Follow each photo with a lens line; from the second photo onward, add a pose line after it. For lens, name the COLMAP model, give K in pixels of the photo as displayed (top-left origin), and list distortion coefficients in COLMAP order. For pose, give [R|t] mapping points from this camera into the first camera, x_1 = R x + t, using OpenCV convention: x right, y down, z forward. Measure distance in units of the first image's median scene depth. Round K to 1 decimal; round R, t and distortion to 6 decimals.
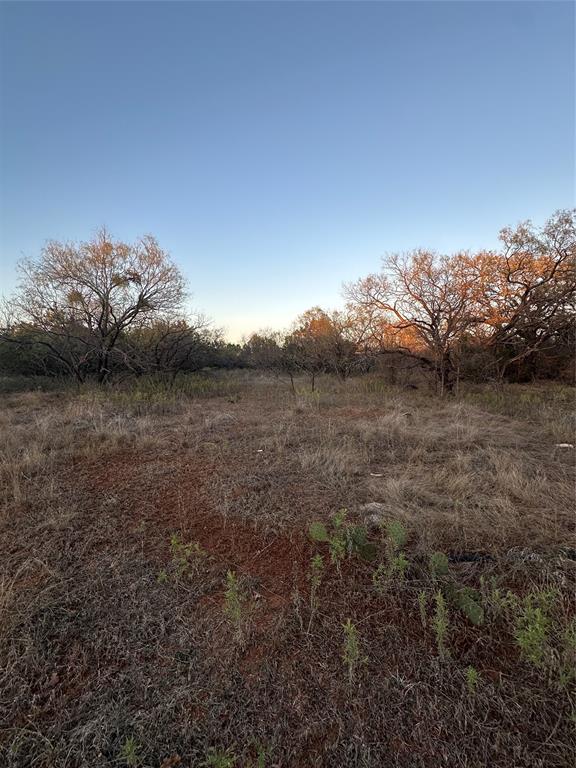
lens RADIAL K [[339.3, 0, 288.0], [0, 339.3, 382.8], [0, 0, 1]] dist [-0.000211, 0.000543]
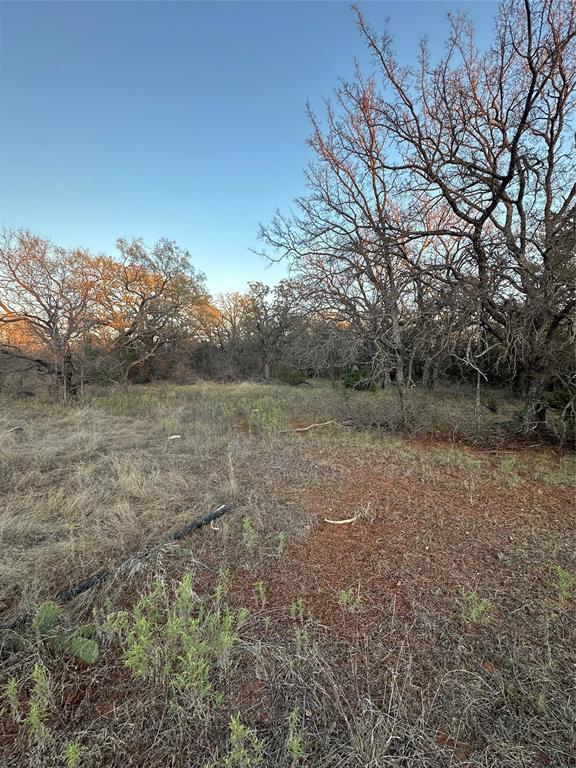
lens RADIAL K [[339.3, 0, 288.0], [0, 339.3, 383.7], [0, 0, 1]] dist [-0.000211, 0.000543]
pose [[0.537005, -0.039266, 0.842665, 0.008694], [0.041645, 0.998932, 0.020008, -0.002760], [-0.842550, 0.024349, 0.538067, 0.004043]]
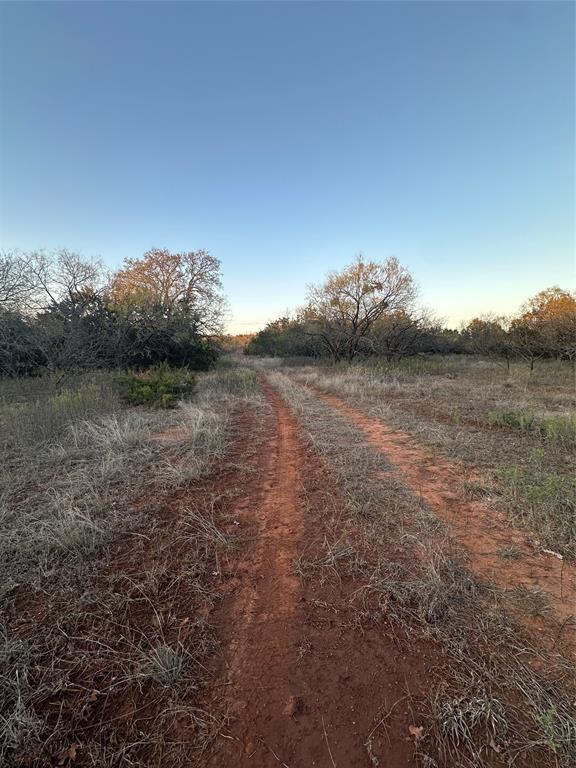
lens RADIAL K [[339.3, 0, 289.4], [0, 339.3, 379.9], [0, 0, 1]] dist [-0.000211, 0.000543]
pose [[0.828028, 0.057087, -0.557772, 0.031865], [-0.037905, 0.998227, 0.045895, 0.017594], [0.559403, -0.016860, 0.828724, -0.262367]]
